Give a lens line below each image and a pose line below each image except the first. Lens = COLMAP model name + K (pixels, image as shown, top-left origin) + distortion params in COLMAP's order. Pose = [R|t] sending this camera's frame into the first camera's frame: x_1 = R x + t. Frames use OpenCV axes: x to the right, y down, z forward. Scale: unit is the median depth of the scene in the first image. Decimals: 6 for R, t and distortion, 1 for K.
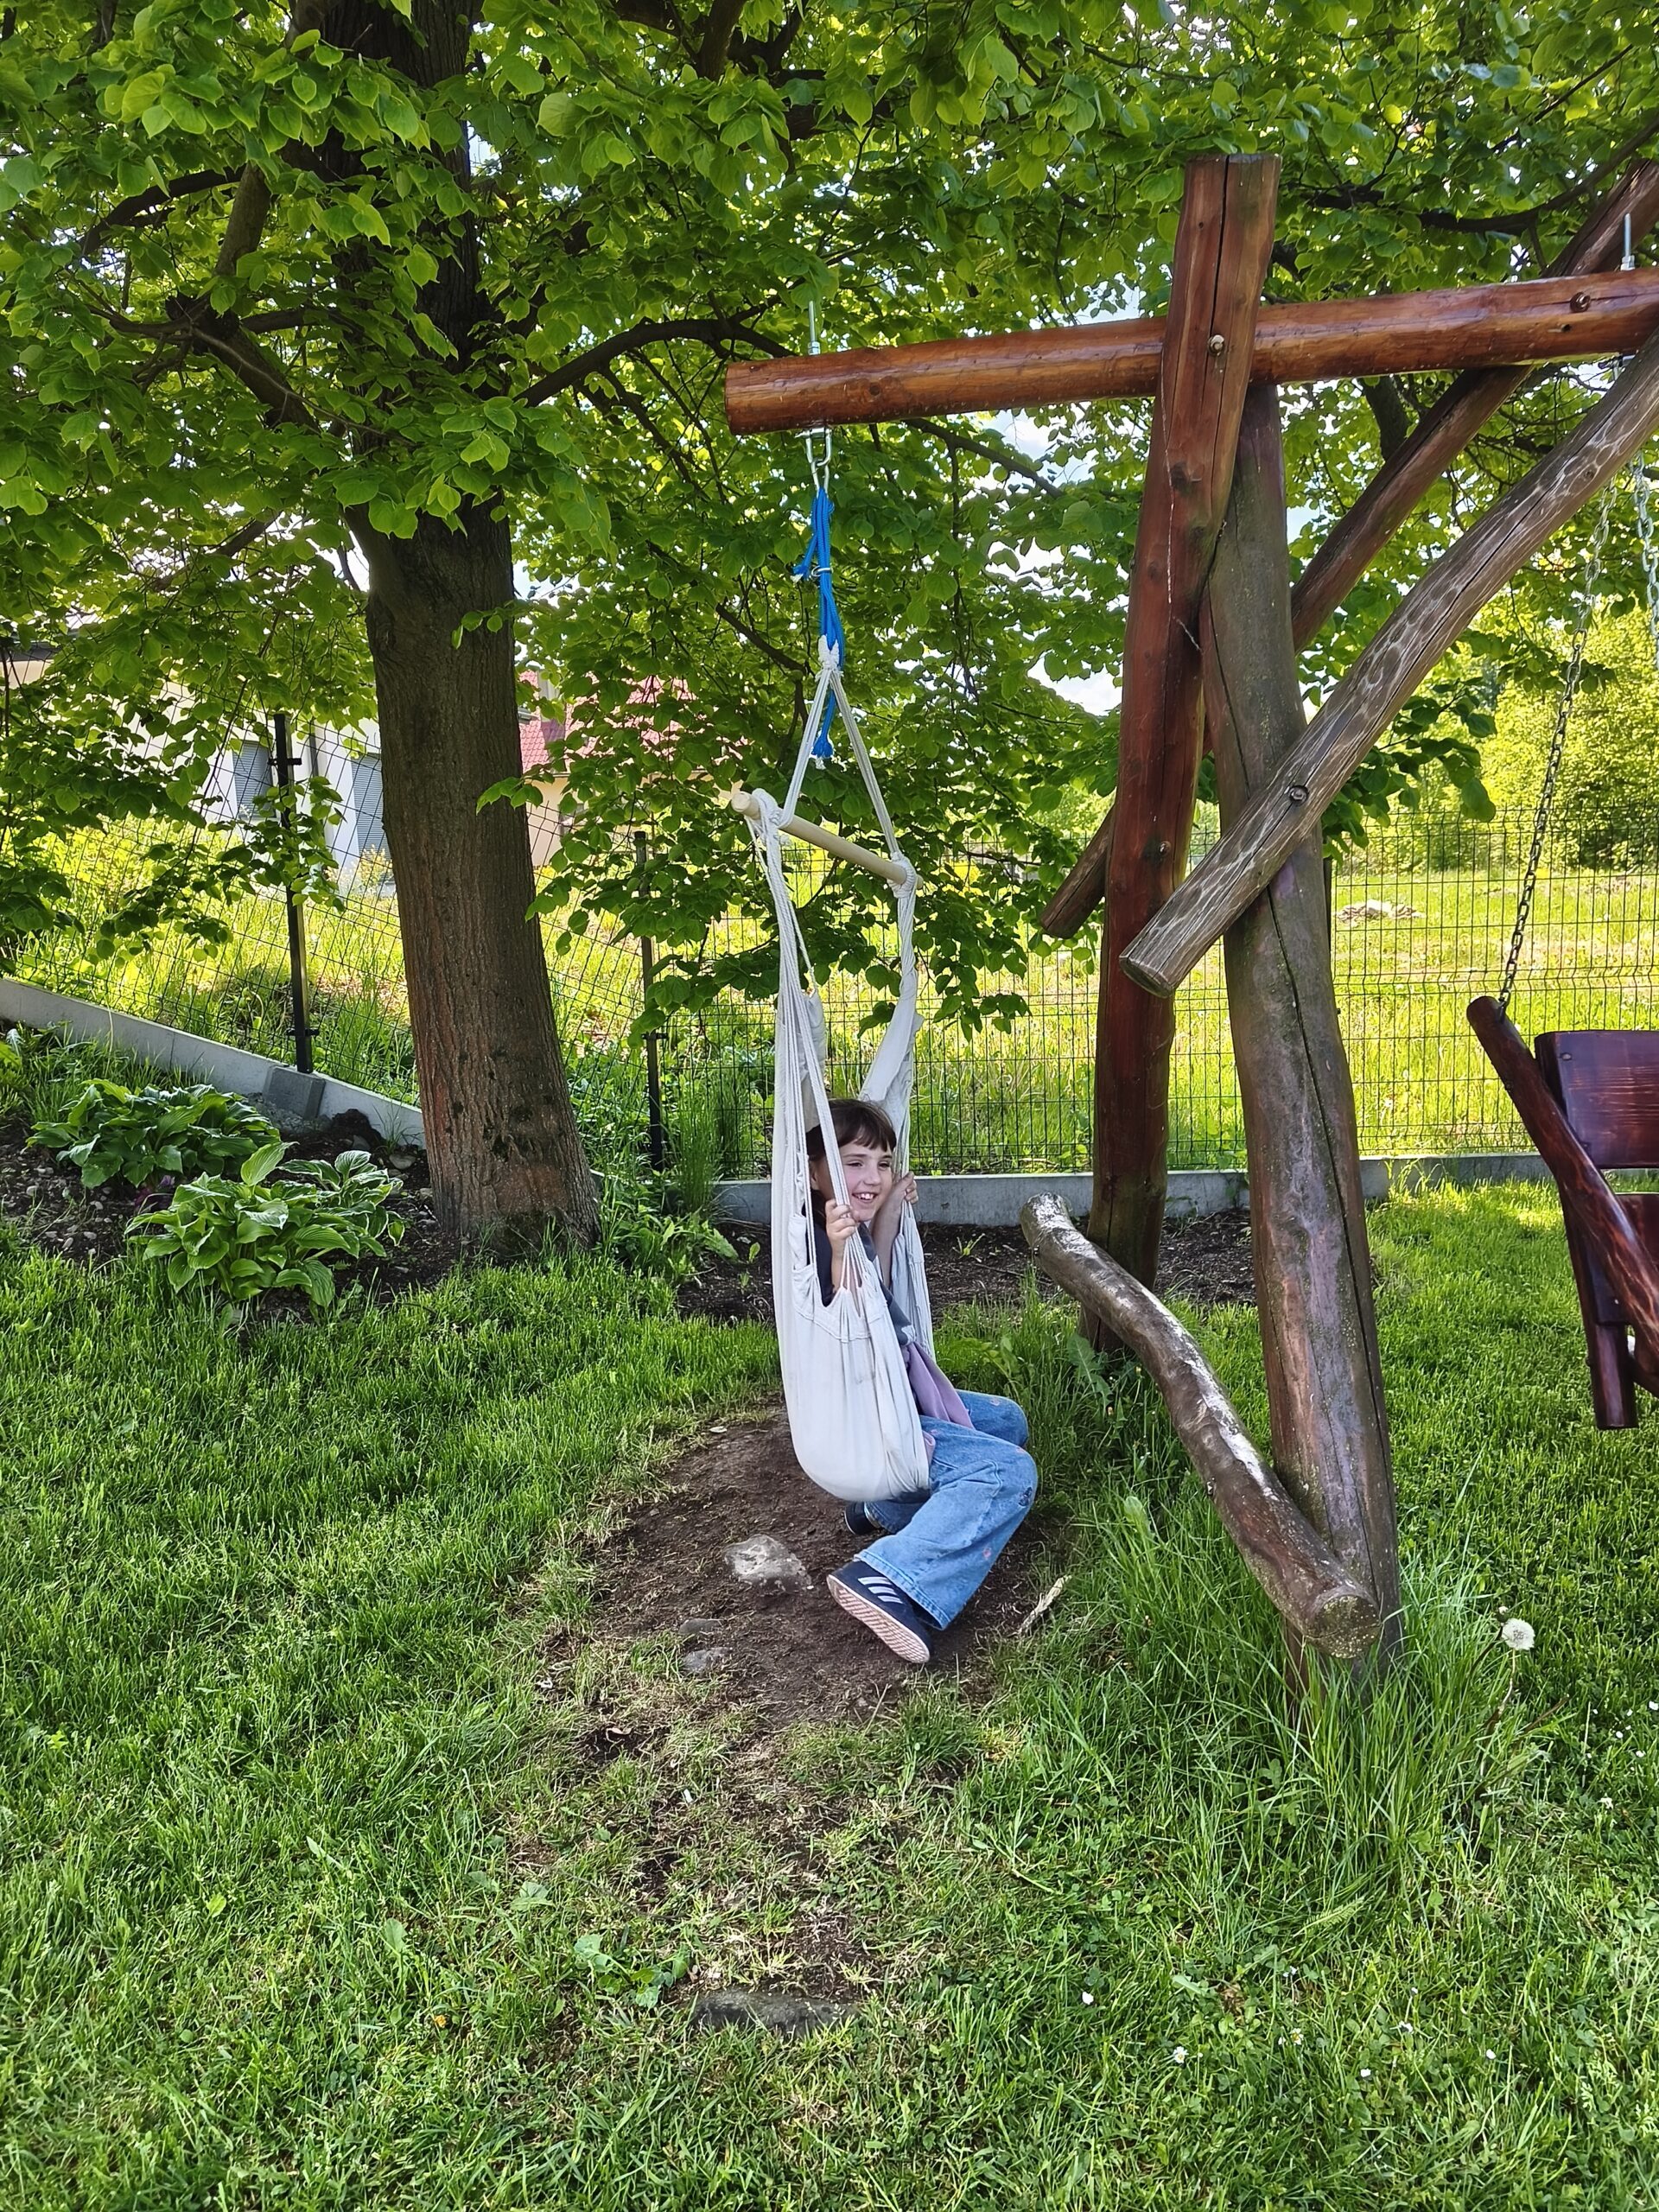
lens RADIAL K [[1482.3, 0, 859.1], [0, 1482.3, 1086.2], [0, 0, 1]] dist [-0.006322, 0.008122]
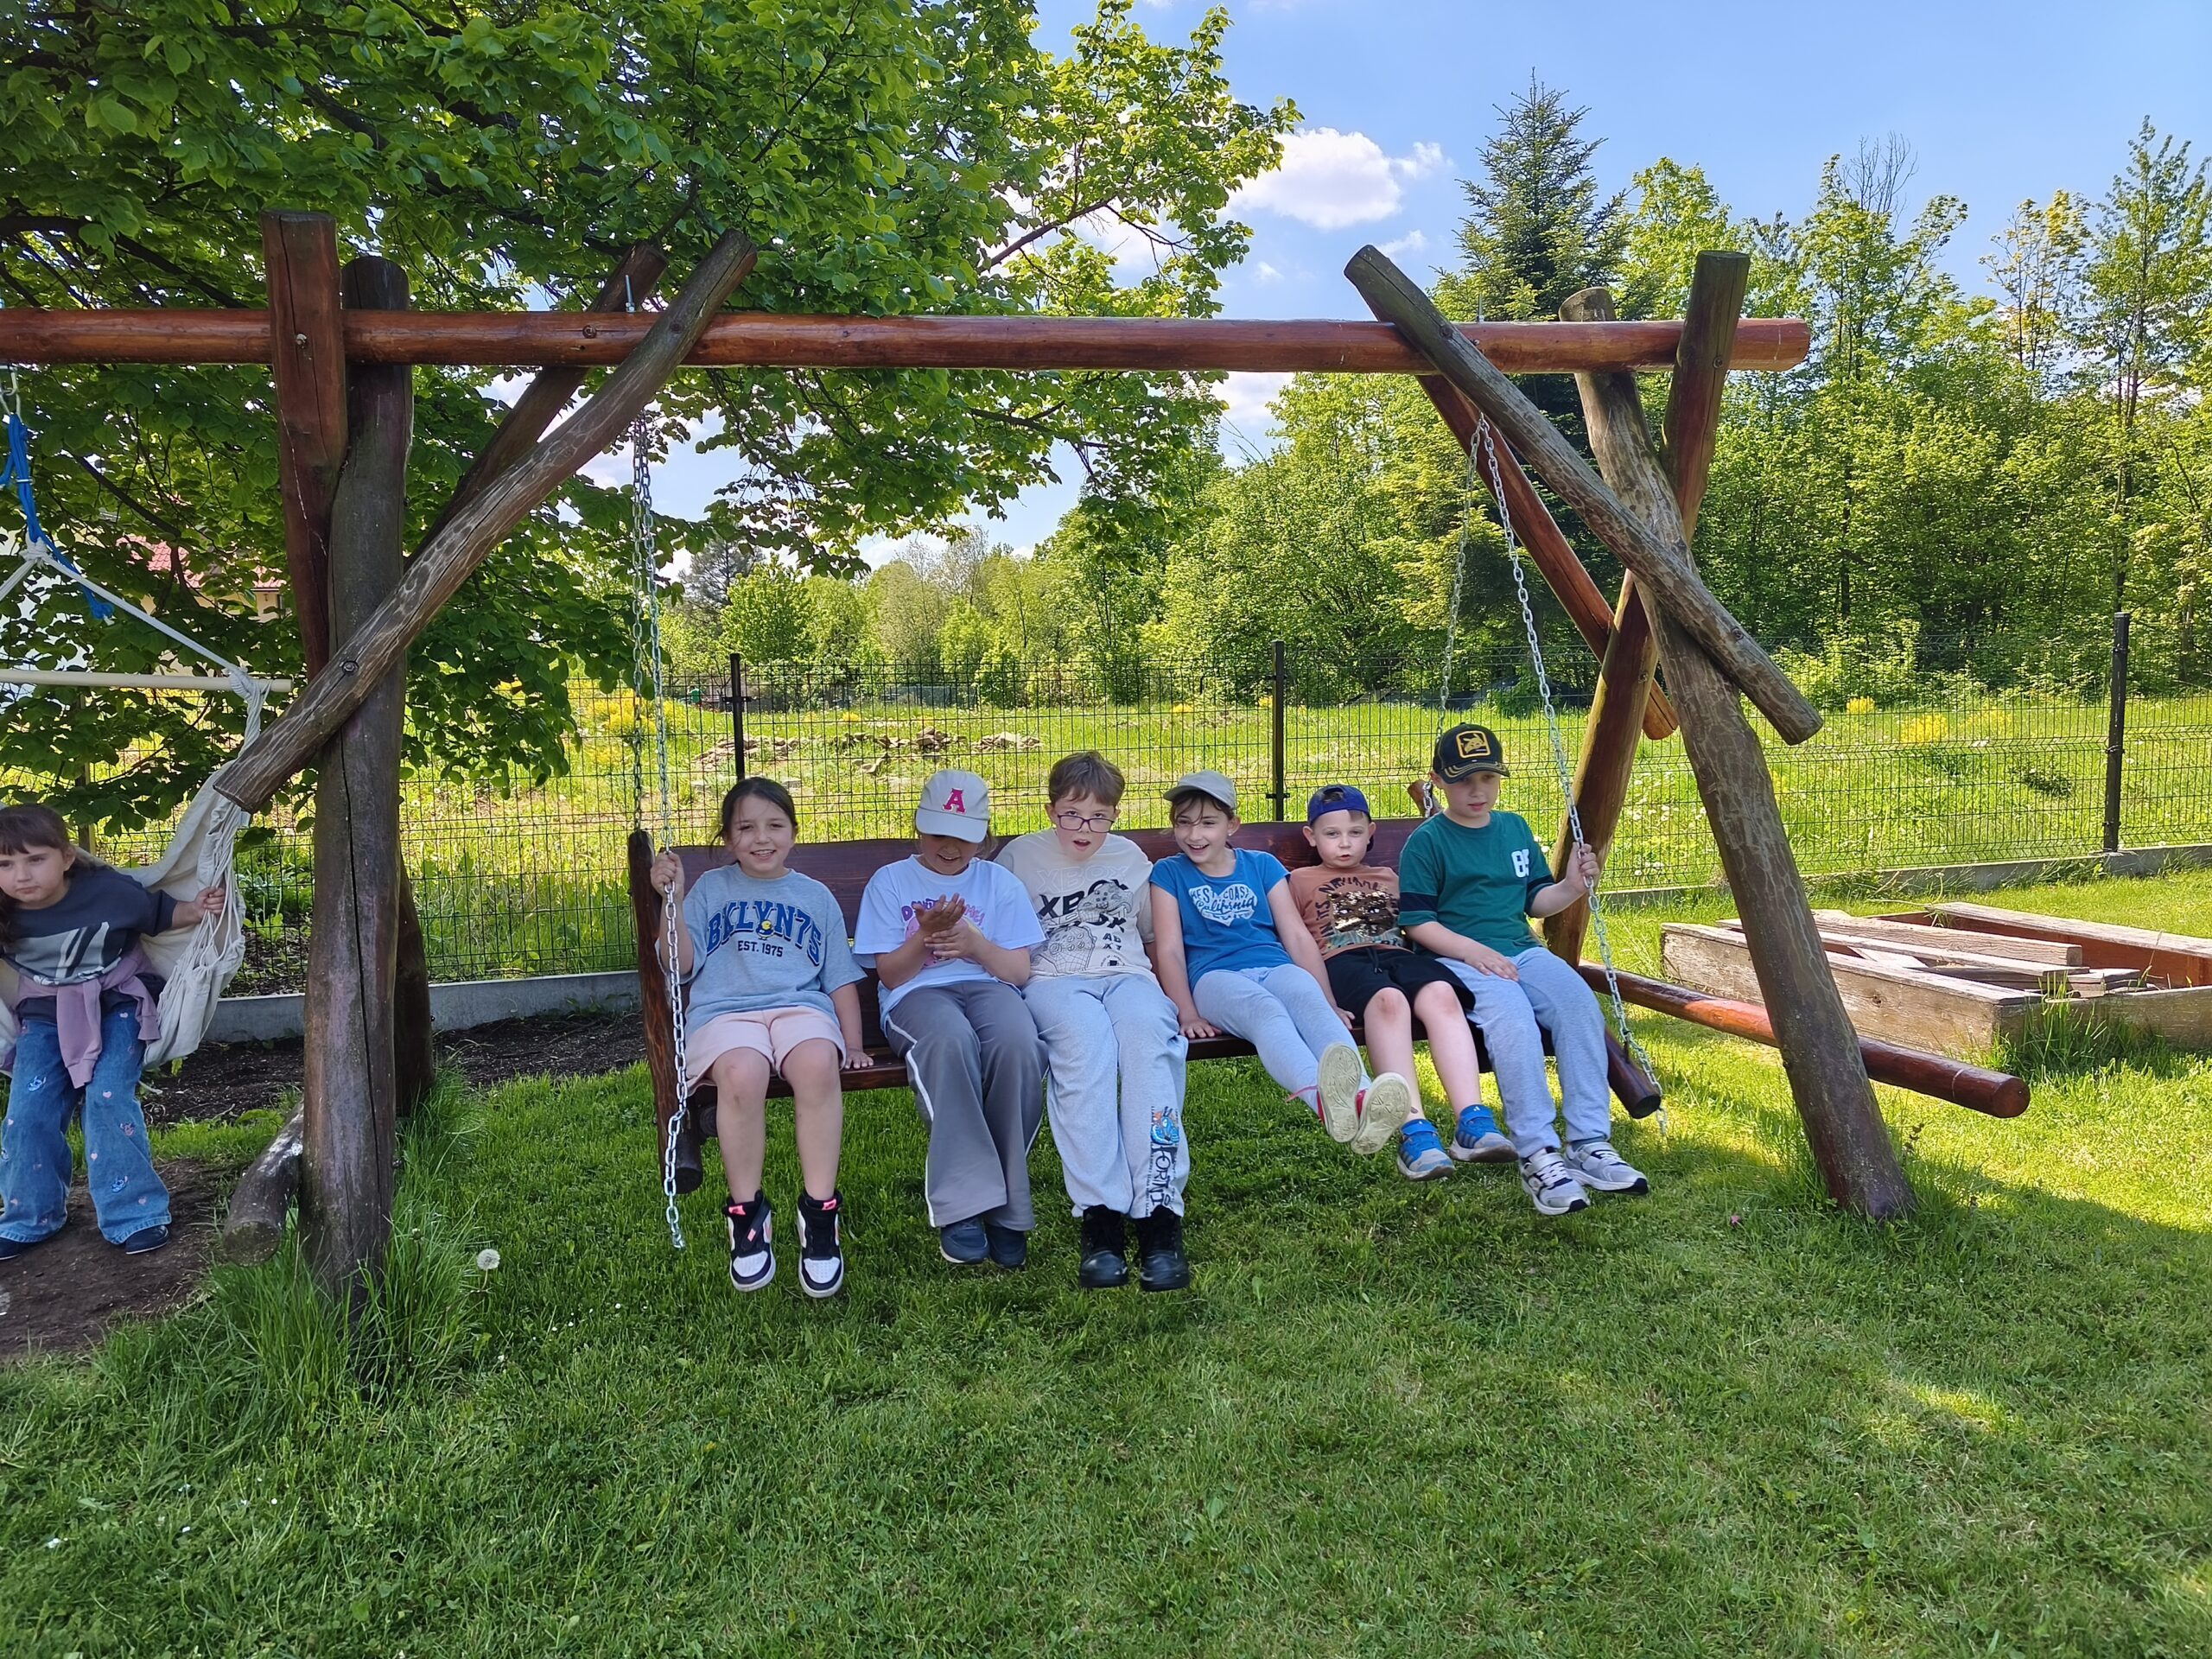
lens RADIAL K [[1484.6, 0, 1106.0], [0, 1484.6, 829.5], [0, 0, 1]] dist [0.000835, 0.004269]
pose [[0.948122, -0.013985, 0.317598, 0.257778], [0.031845, 0.998185, -0.051112, 0.023144], [-0.316307, 0.058574, 0.946847, -0.258441]]
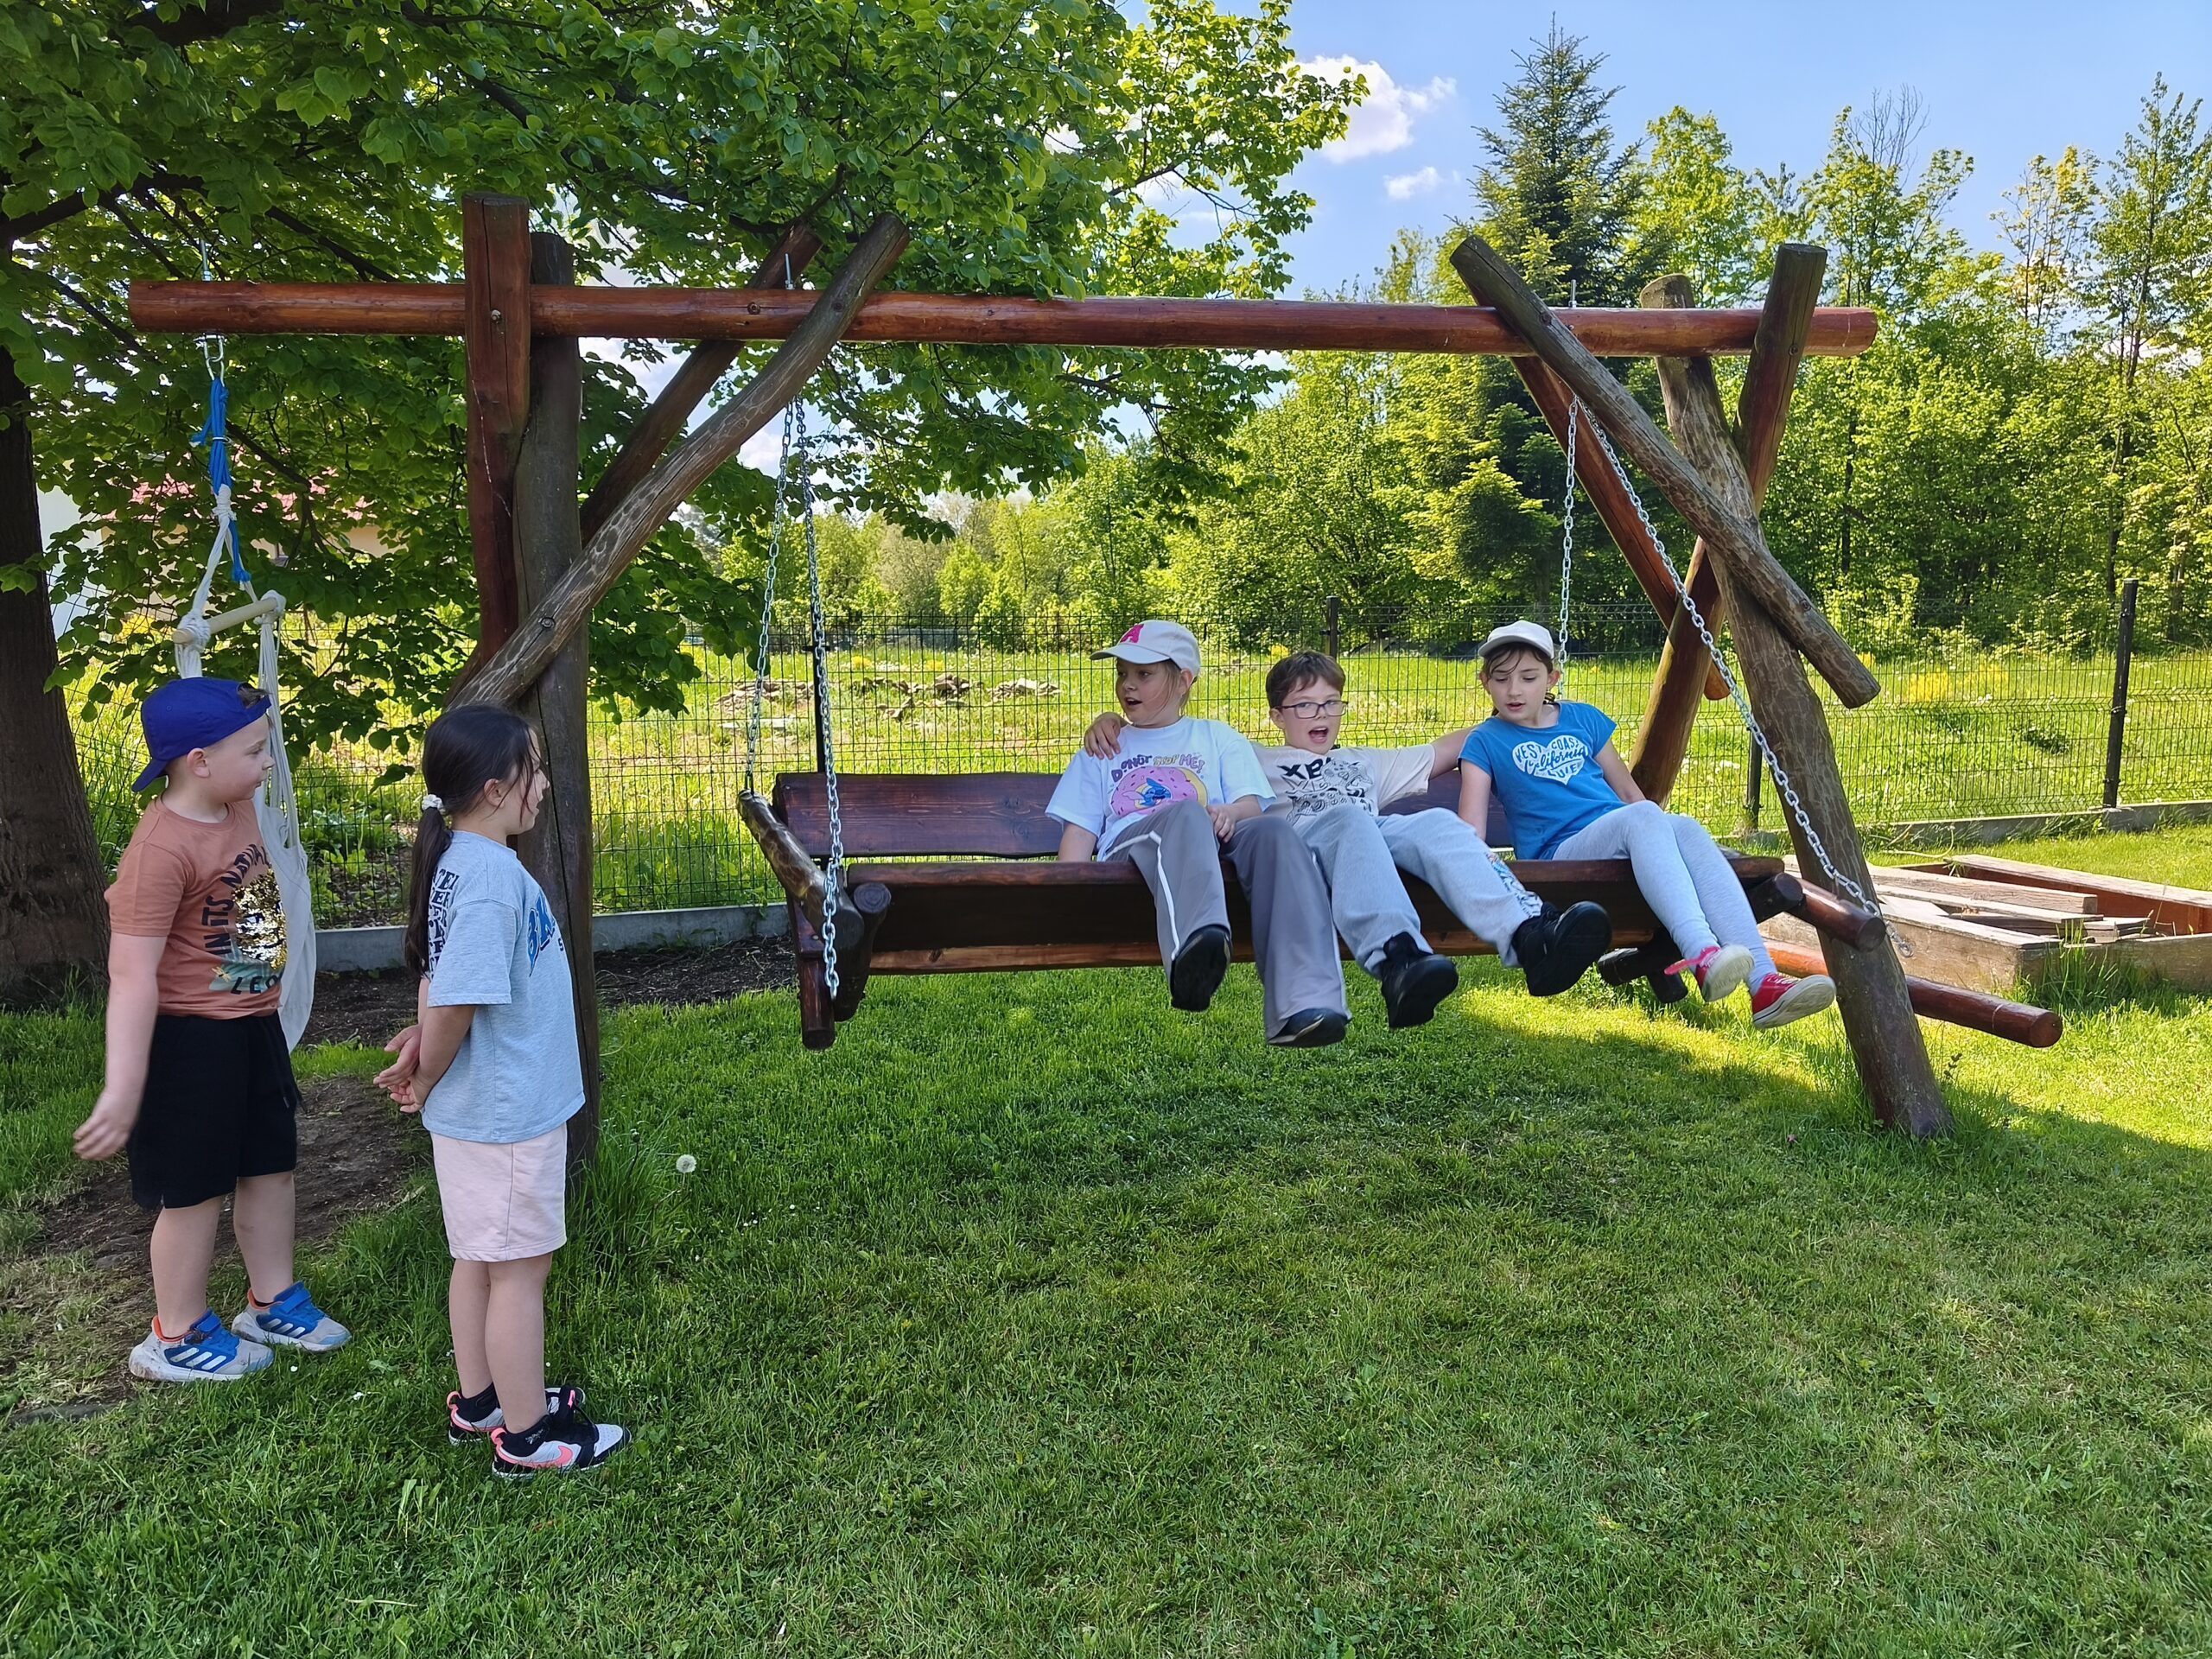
lens RADIAL K [[1482.3, 0, 1120.0], [0, 1482.3, 841.6], [0, 0, 1]] dist [-0.006322, 0.008122]
pose [[0.943290, -0.019168, 0.331415, 0.168490], [0.022070, 0.999744, -0.004995, 0.021515], [-0.331235, 0.012026, 0.943472, -0.296703]]
